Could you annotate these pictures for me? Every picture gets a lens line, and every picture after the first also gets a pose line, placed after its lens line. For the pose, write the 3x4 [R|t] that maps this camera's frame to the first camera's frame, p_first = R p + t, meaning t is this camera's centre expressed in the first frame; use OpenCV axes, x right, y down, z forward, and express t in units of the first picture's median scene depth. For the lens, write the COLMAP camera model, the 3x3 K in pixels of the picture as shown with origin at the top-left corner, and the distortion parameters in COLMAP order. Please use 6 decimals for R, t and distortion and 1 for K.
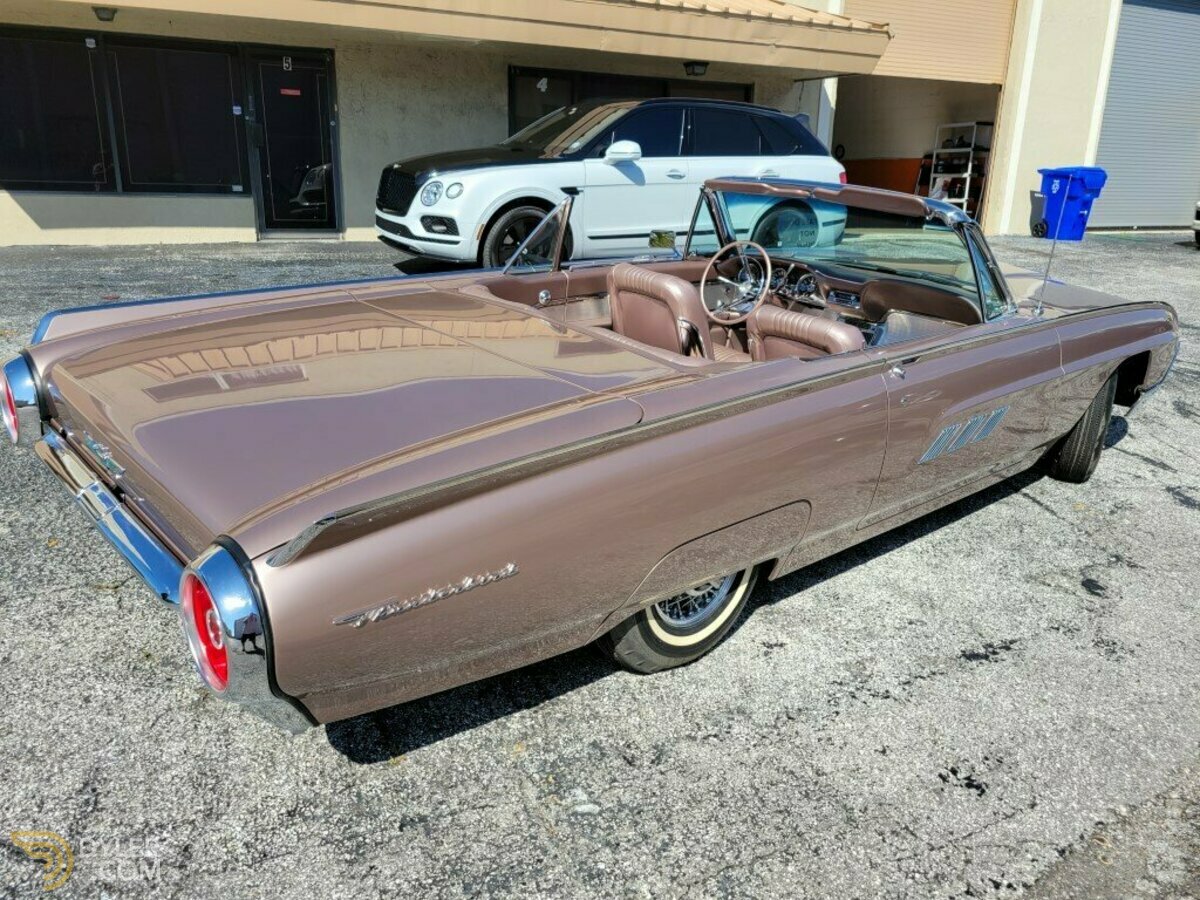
lens RADIAL K [[880.2, 0, 600.1], [0, 880.2, 443.7], [0, 0, 1]] dist [0.048744, -0.034323]
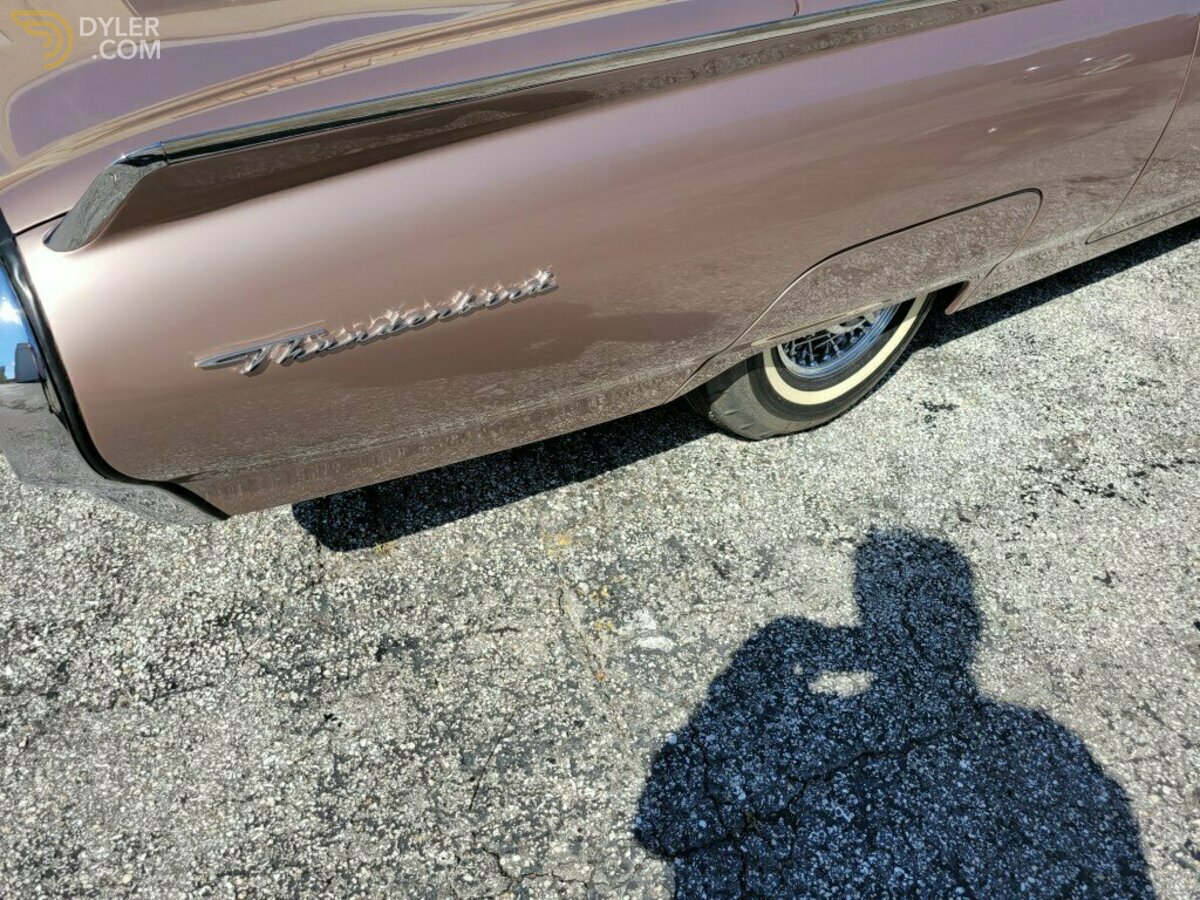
lens RADIAL K [[880.2, 0, 600.1], [0, 880.2, 443.7], [0, 0, 1]] dist [0.048744, -0.034323]
pose [[0.994005, 0.065582, -0.087479, -0.007129], [-0.034209, 0.946503, 0.320877, 0.051239], [0.103843, -0.315961, 0.943072, 0.384000]]
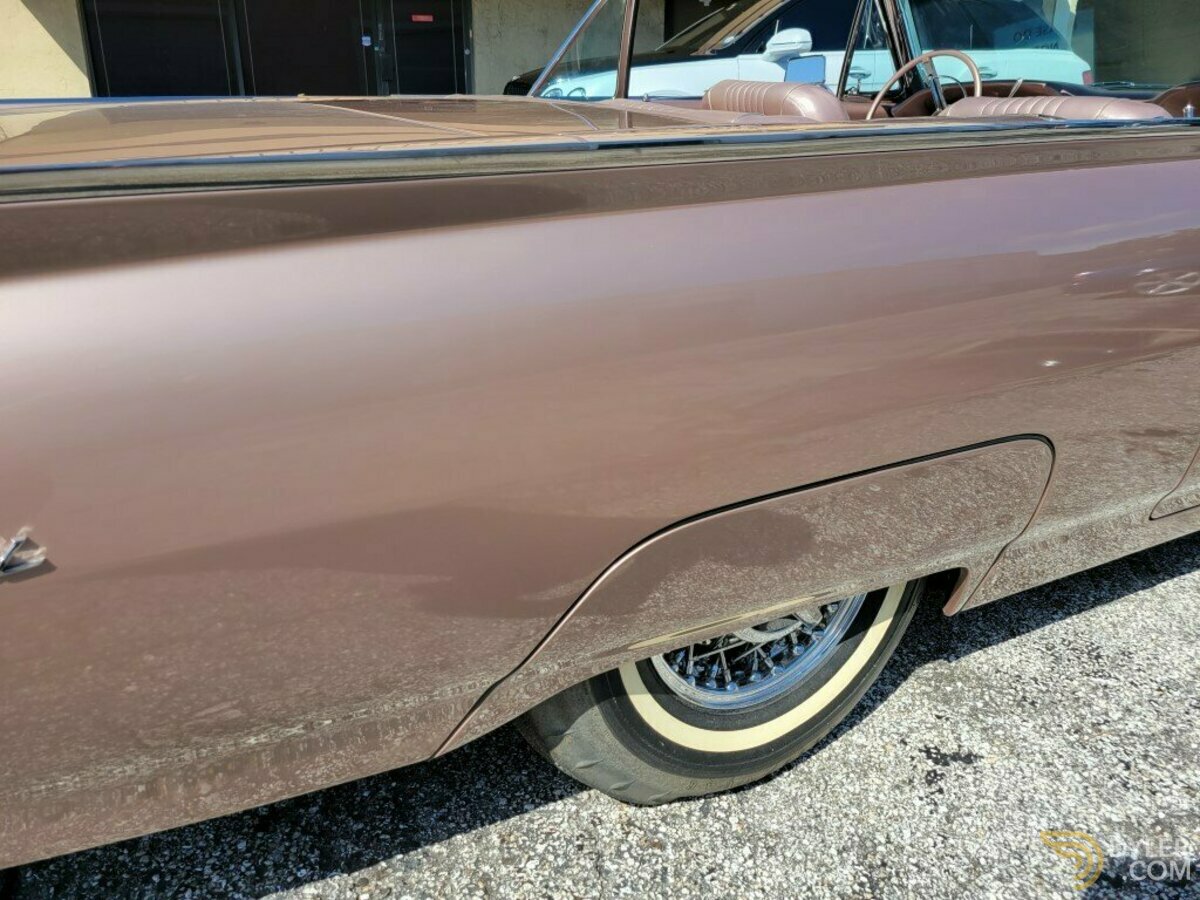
lens RADIAL K [[880.2, 0, 600.1], [0, 880.2, 443.7], [0, 0, 1]] dist [0.048744, -0.034323]
pose [[0.977224, 0.033687, -0.209520, 0.138481], [-0.031548, 0.999410, 0.013542, 0.082175], [0.209853, -0.006623, 0.977710, 0.643656]]
